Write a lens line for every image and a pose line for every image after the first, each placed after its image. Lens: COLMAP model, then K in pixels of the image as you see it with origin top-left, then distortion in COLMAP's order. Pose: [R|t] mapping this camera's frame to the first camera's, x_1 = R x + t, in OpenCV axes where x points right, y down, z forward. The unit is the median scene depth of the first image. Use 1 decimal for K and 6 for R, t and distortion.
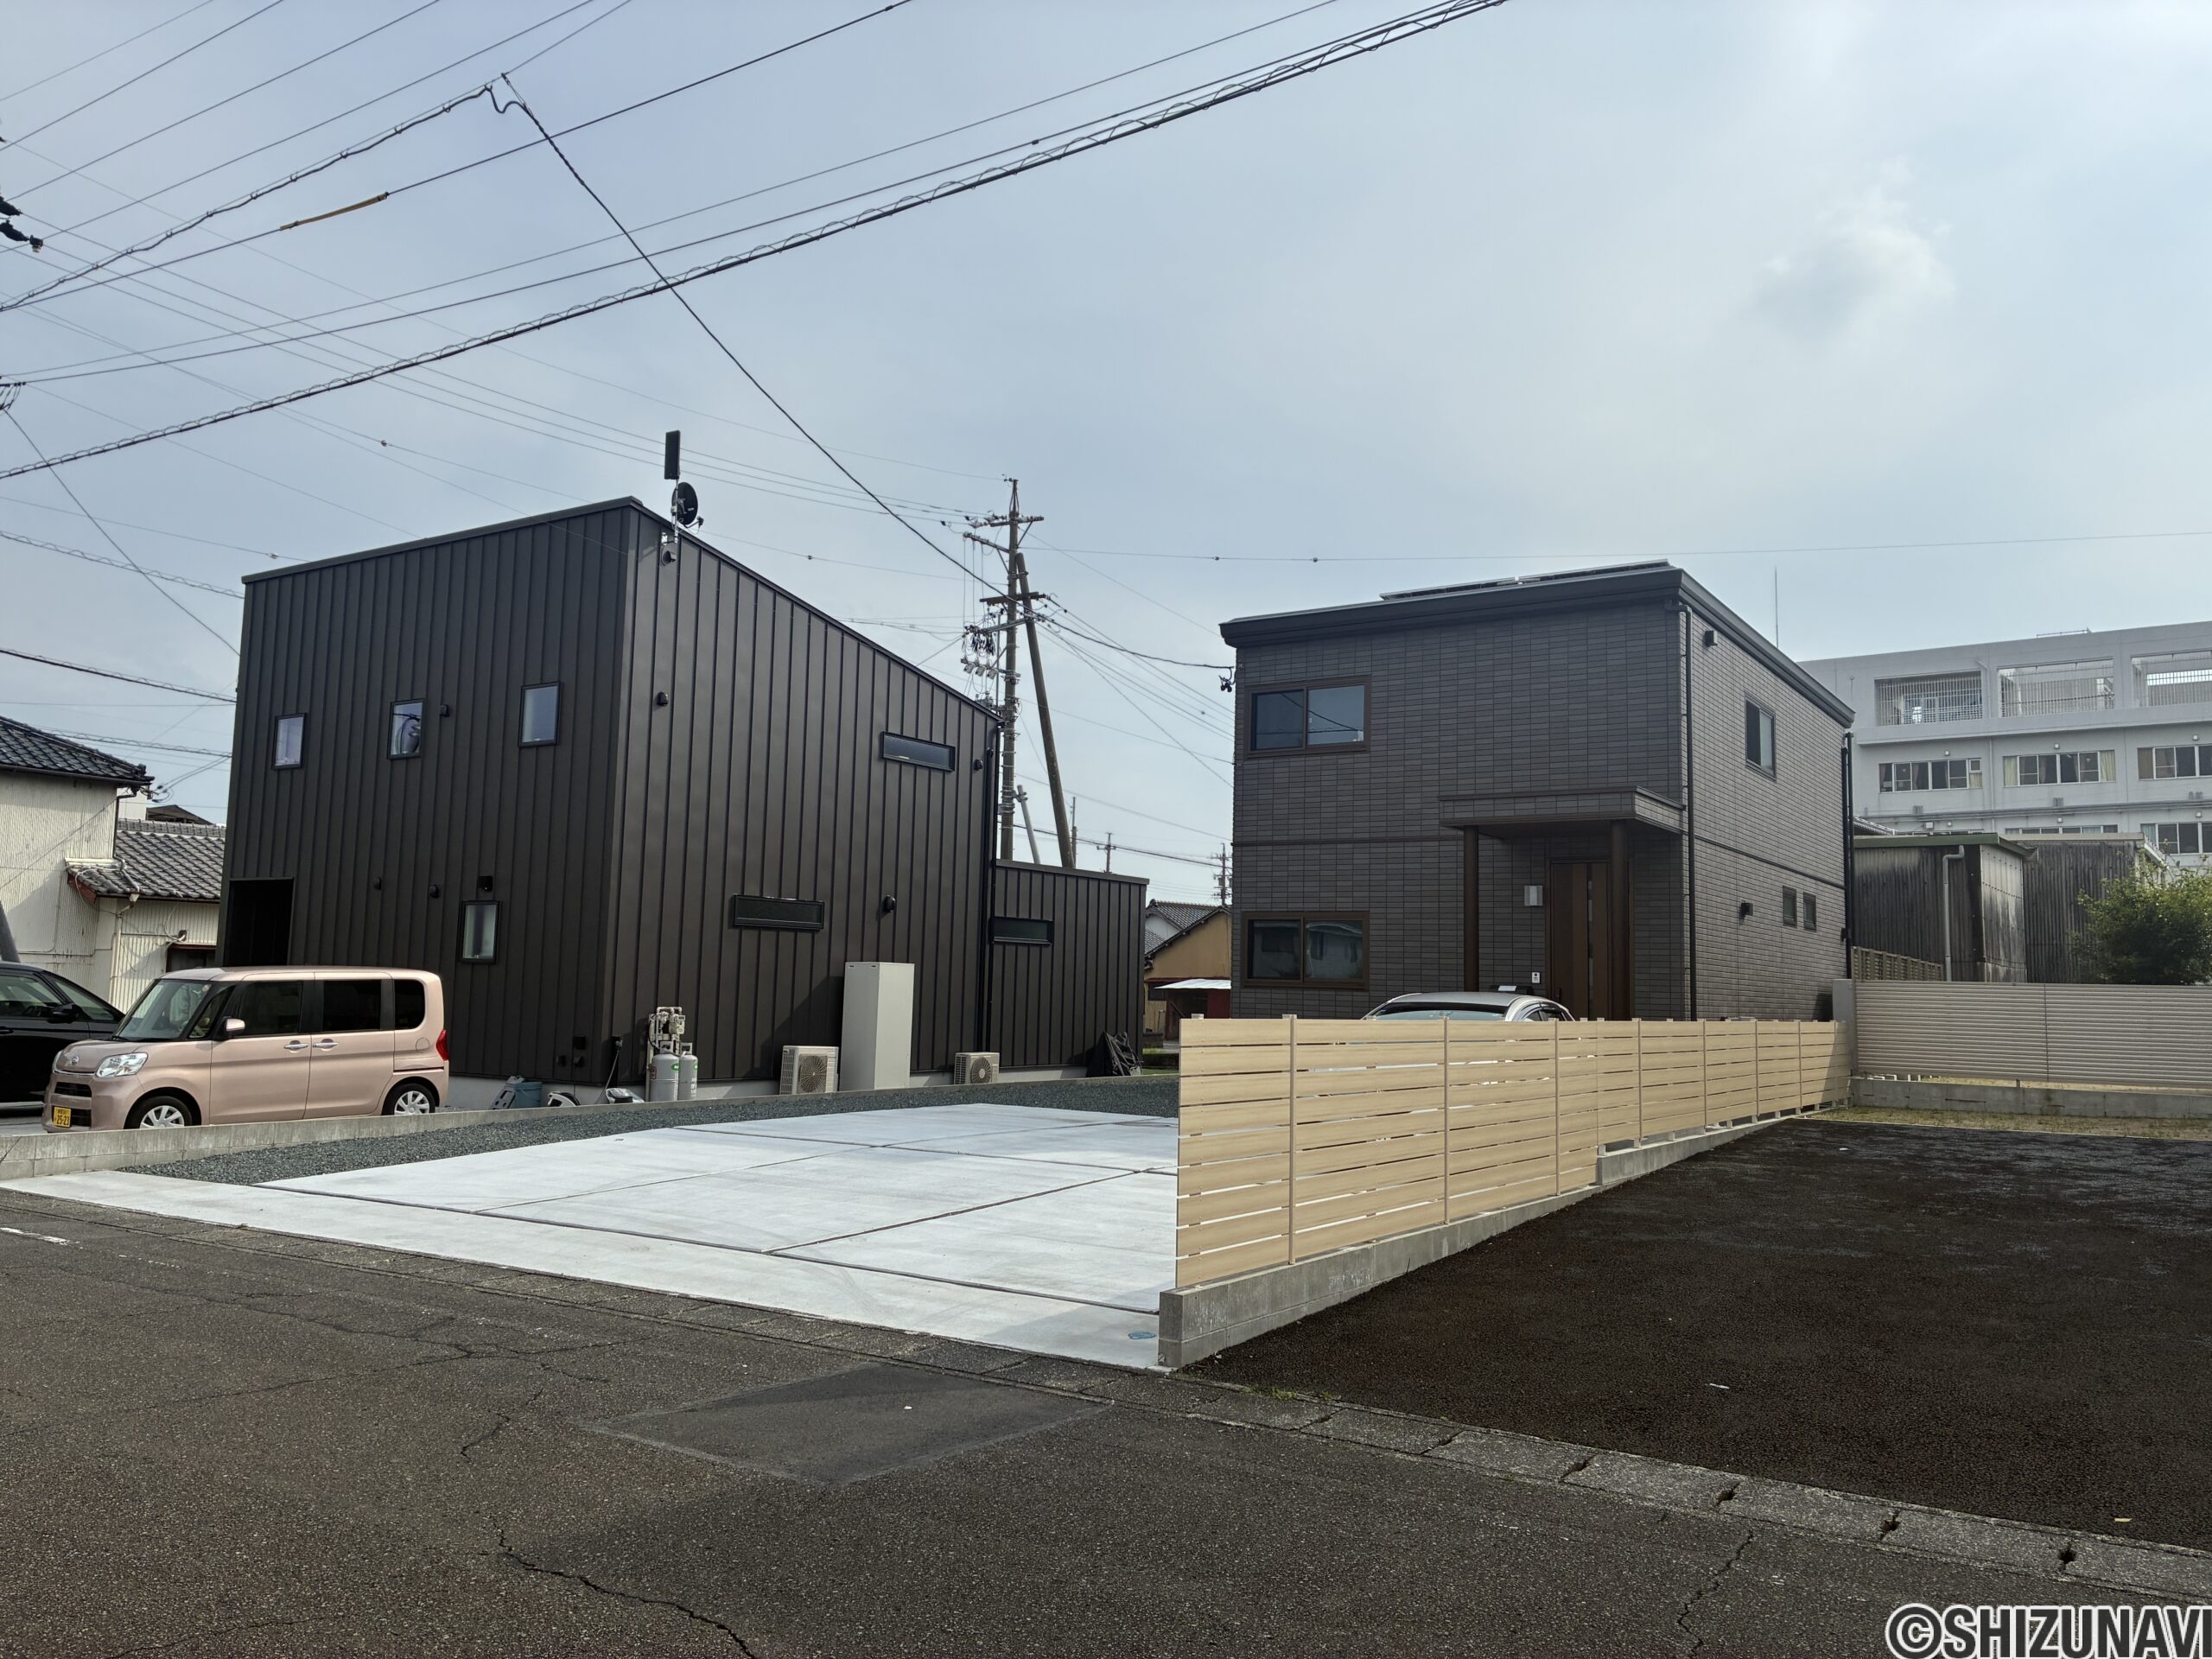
lens RADIAL K [[1673.4, 0, 1098.2], [0, 1673.4, 814.6], [0, 0, 1]] dist [0.066513, -0.110488]
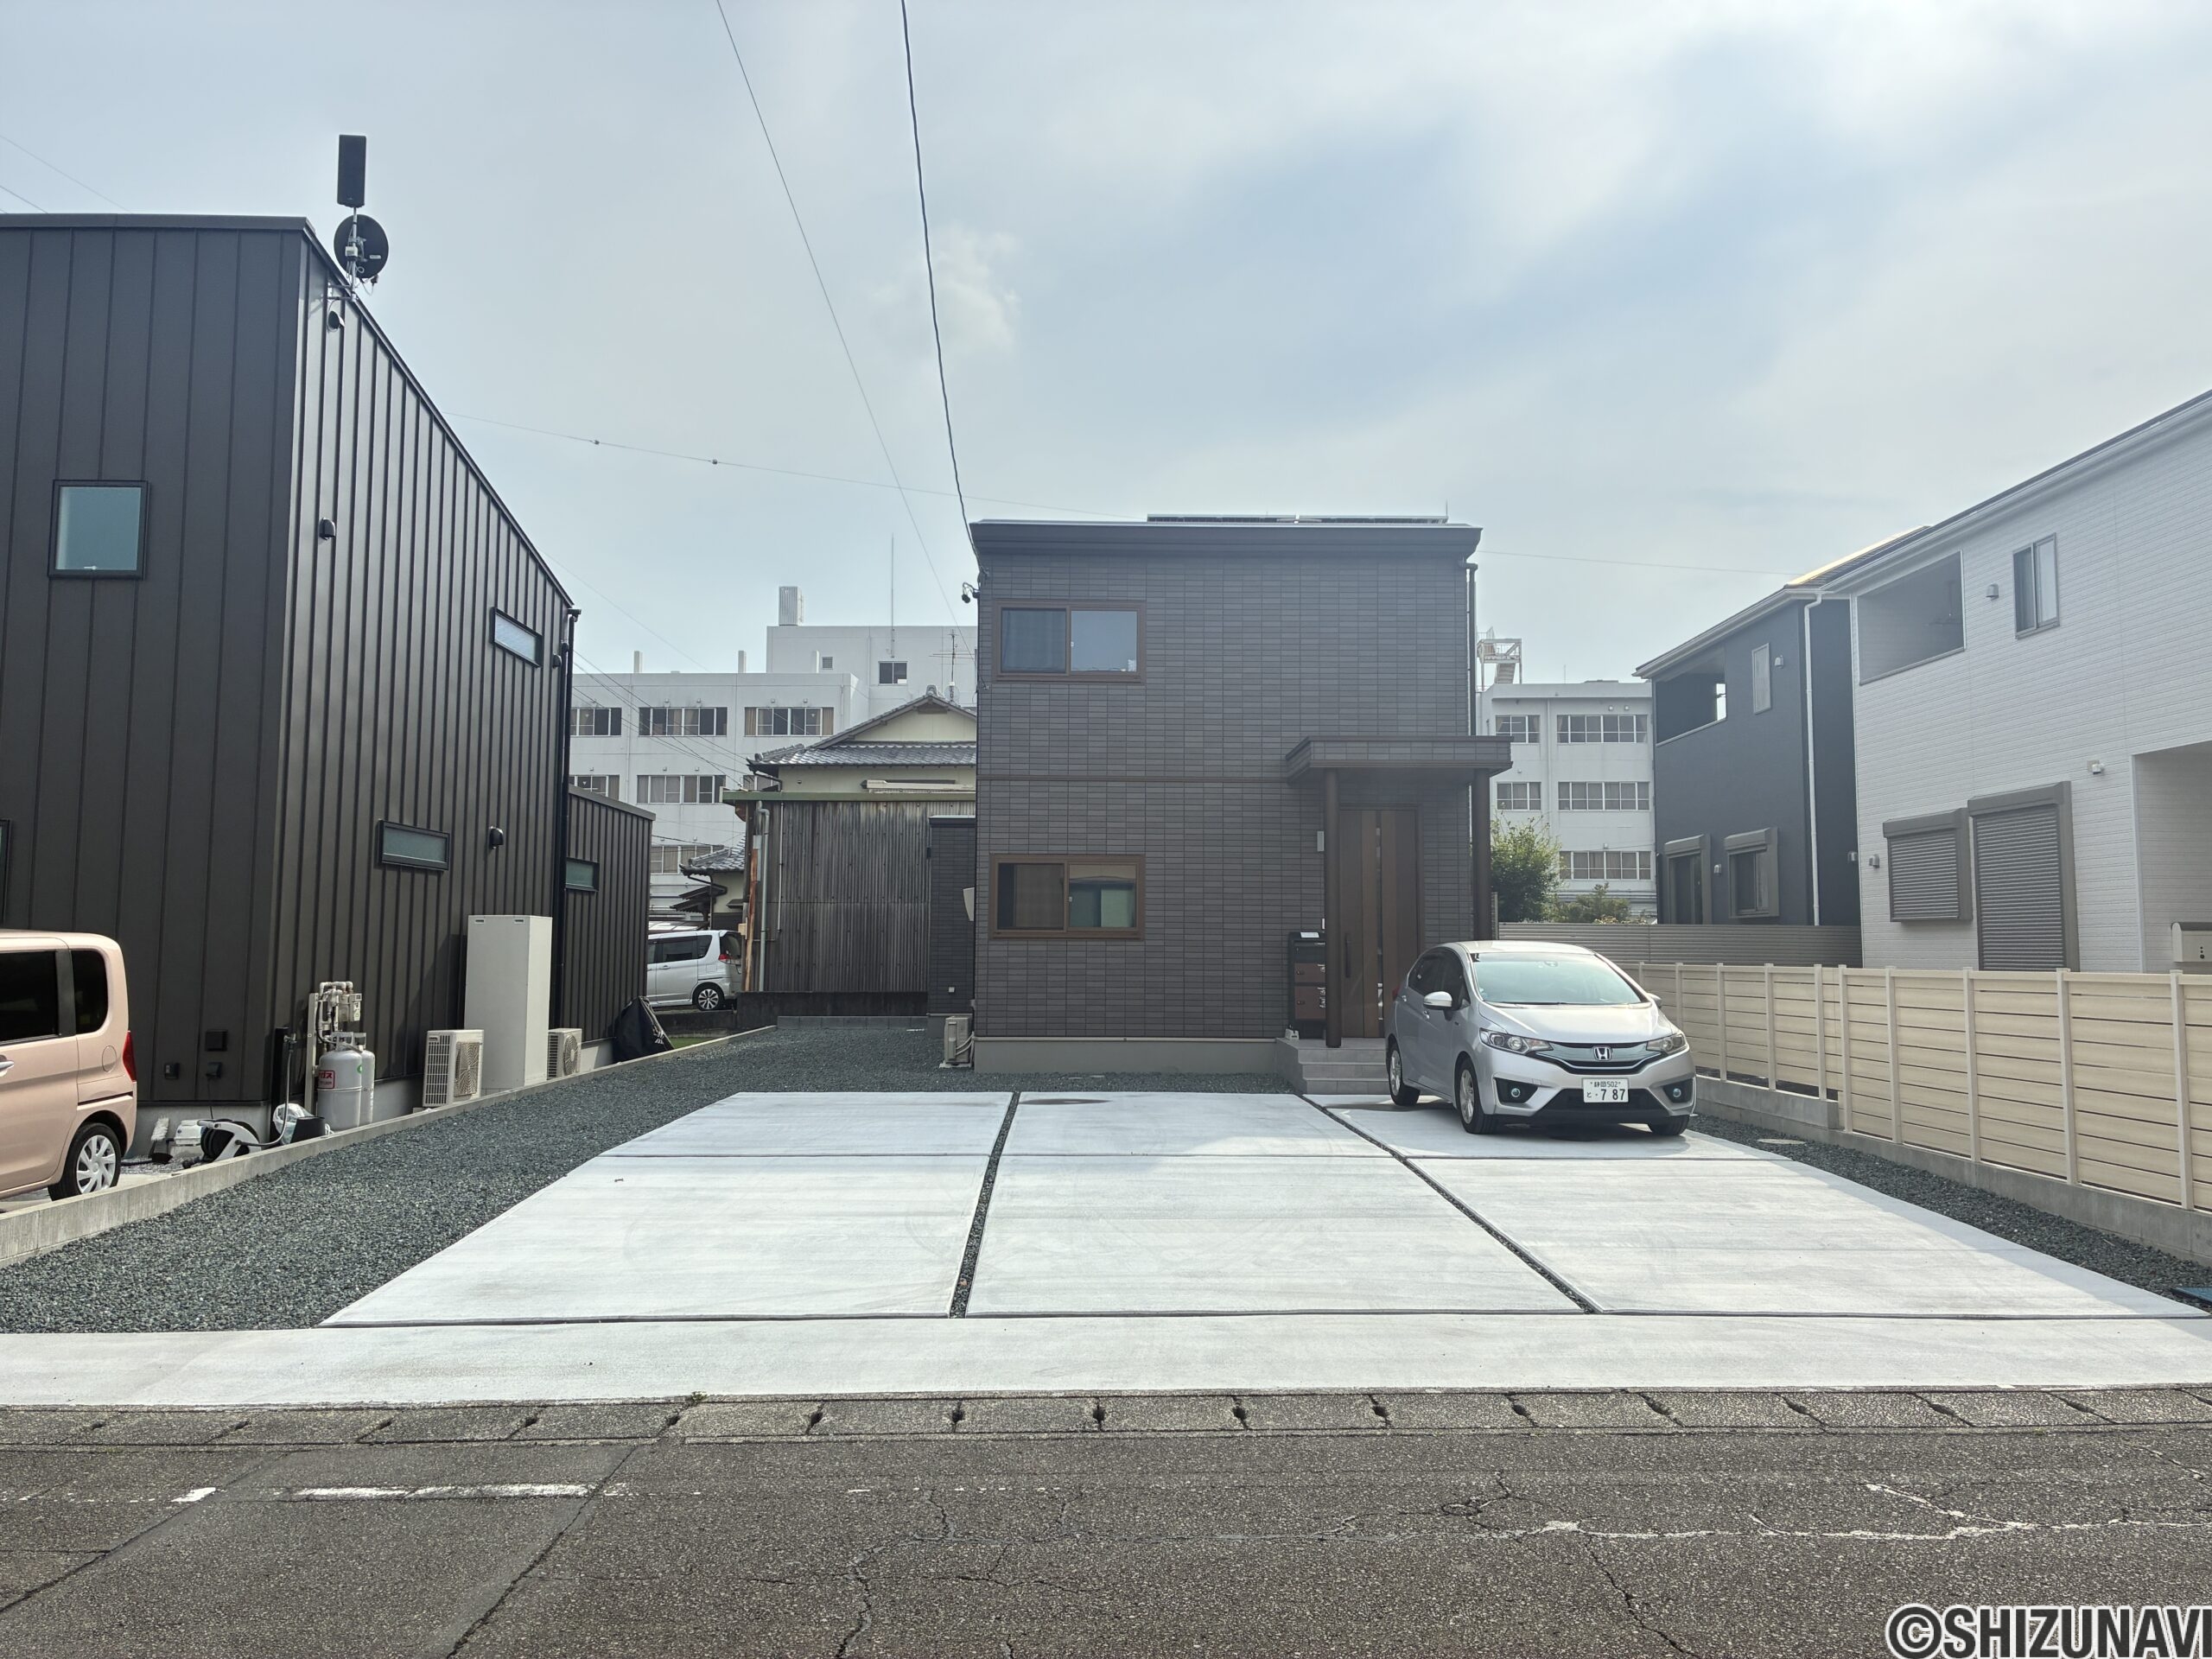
lens RADIAL K [[1661.8, 0, 1135.8], [0, 1661.8, 804.2], [0, 0, 1]] dist [0.061298, -0.082837]
pose [[0.813219, 0.030384, 0.581164, -0.375793], [-0.045679, 0.998888, 0.011695, 0.018773], [-0.580162, -0.036057, 0.813703, 0.252486]]
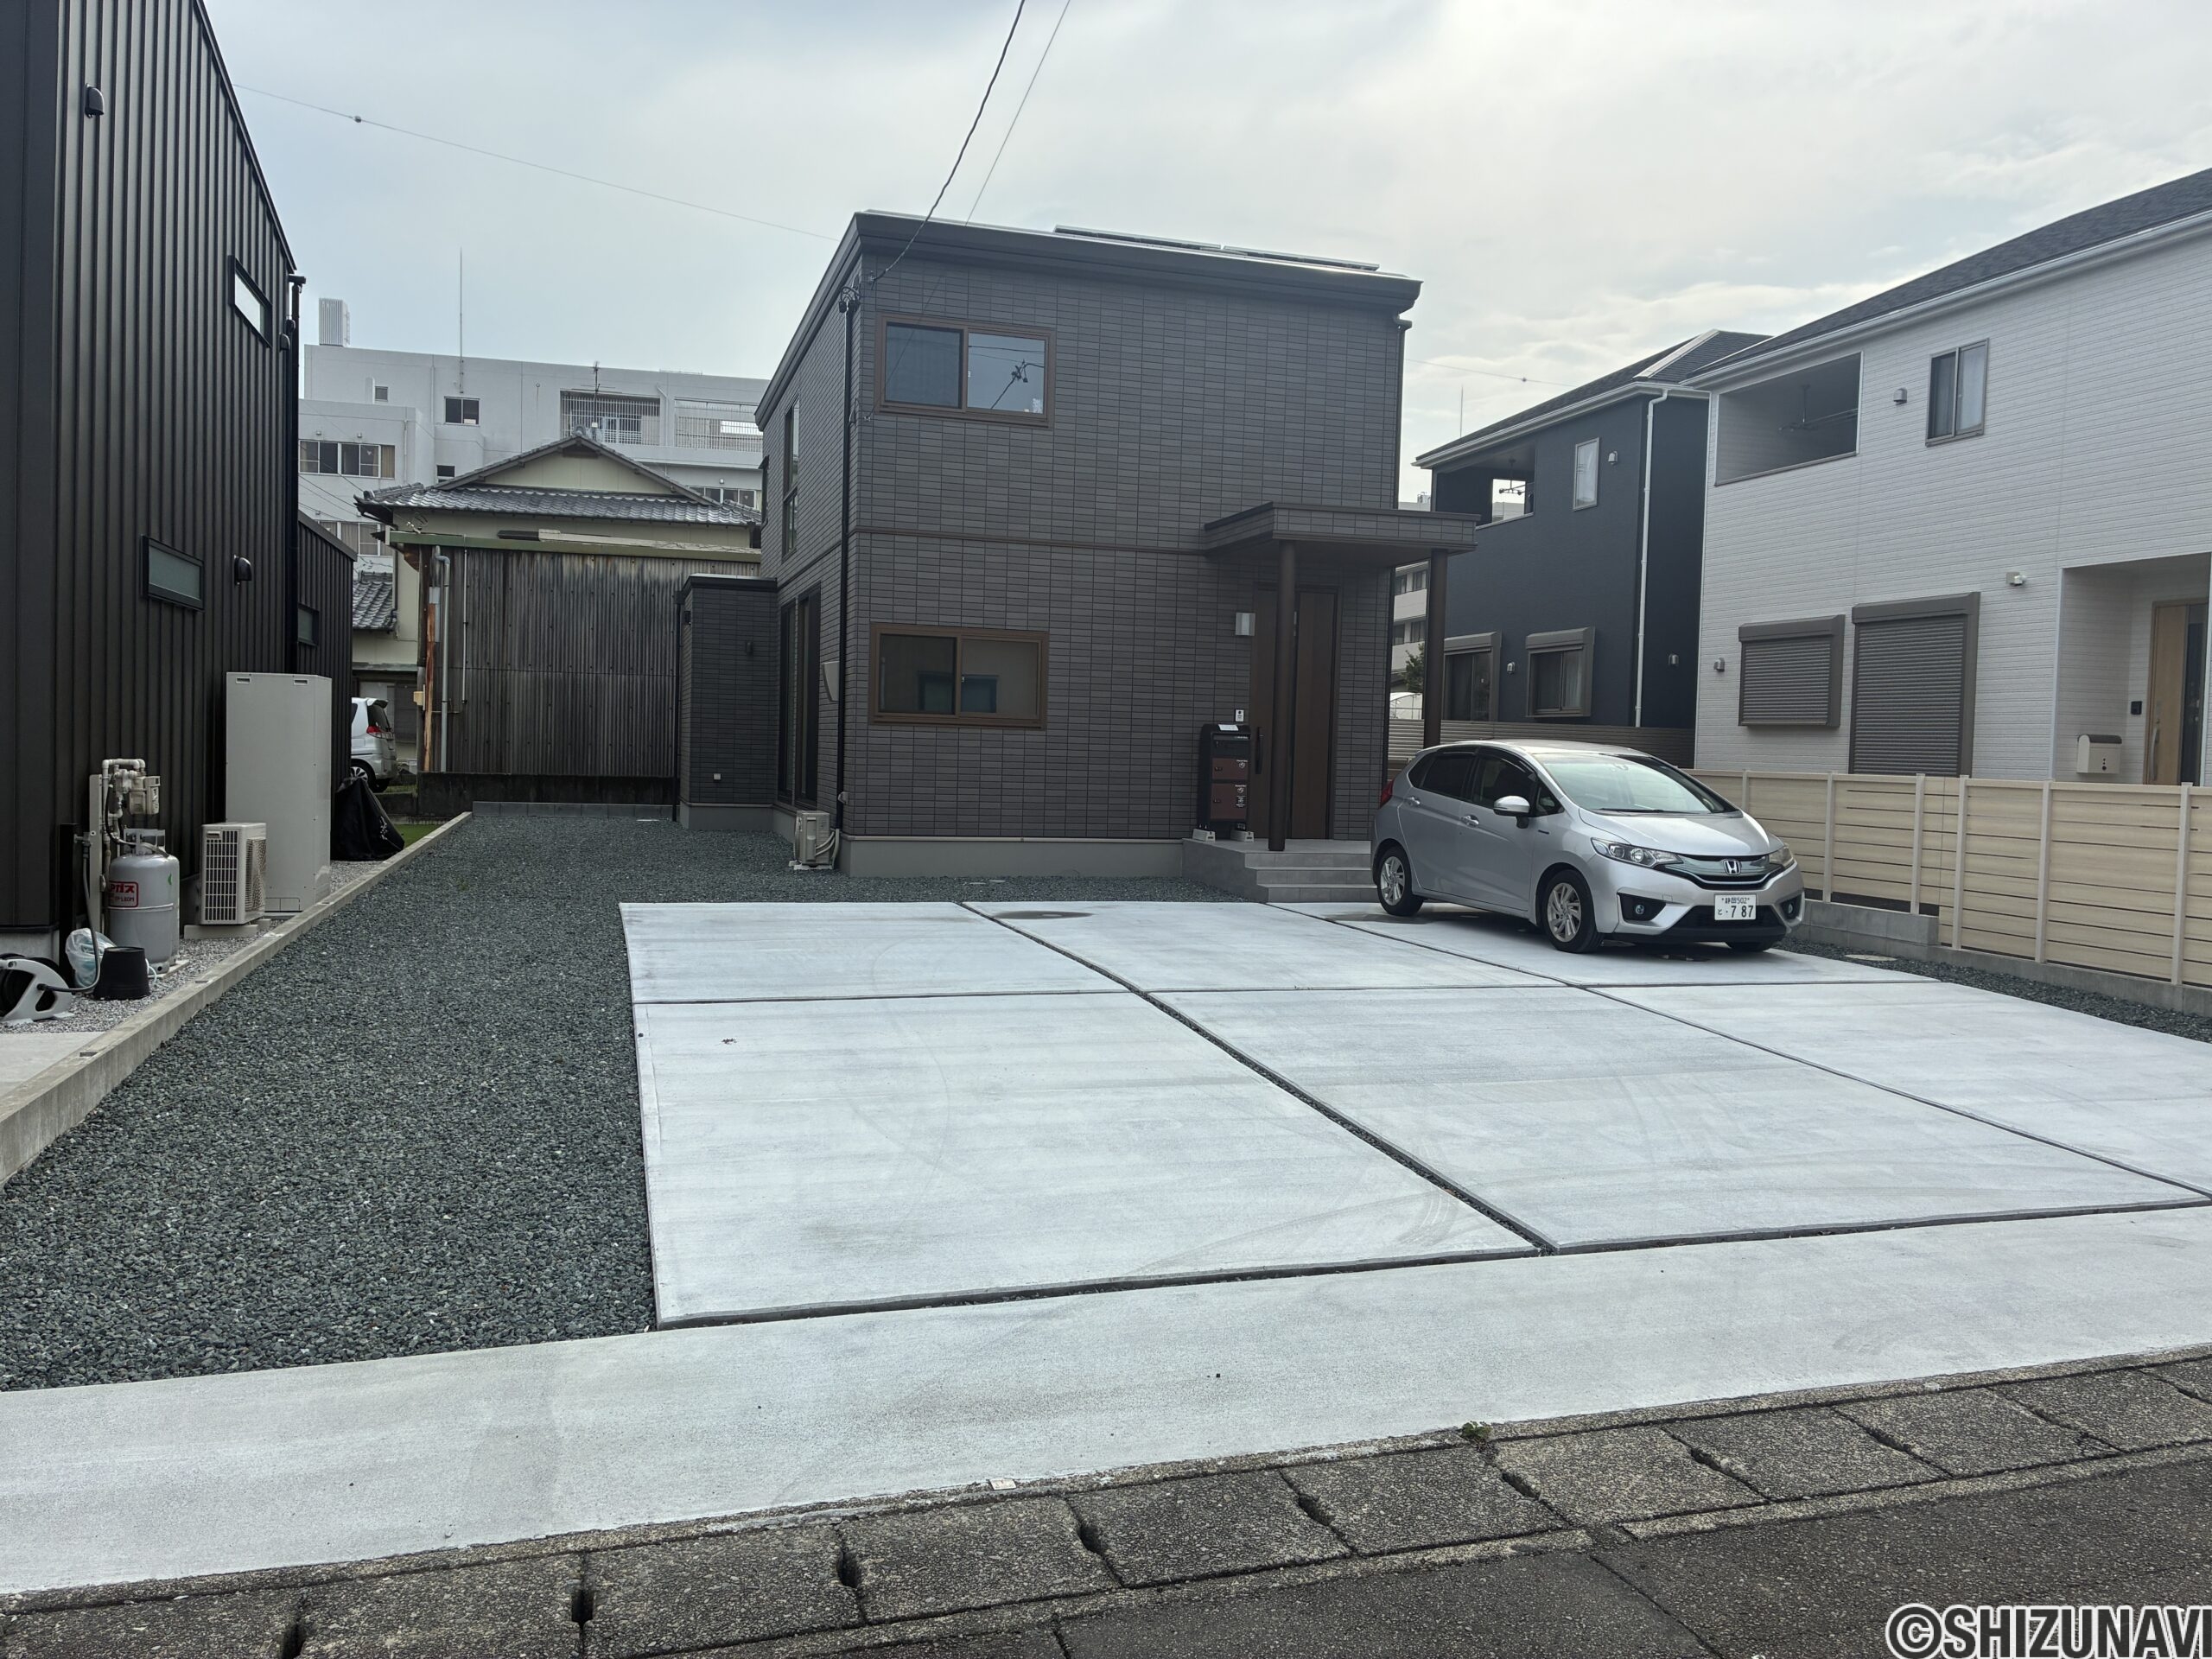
lens RADIAL K [[1661.8, 0, 1135.8], [0, 1661.8, 804.2], [0, 0, 1]] dist [0.061298, -0.082837]
pose [[0.628142, -0.035161, 0.777304, -0.435866], [-0.093923, 0.988248, 0.120602, 0.039313], [-0.772409, -0.148762, 0.617457, 0.455029]]
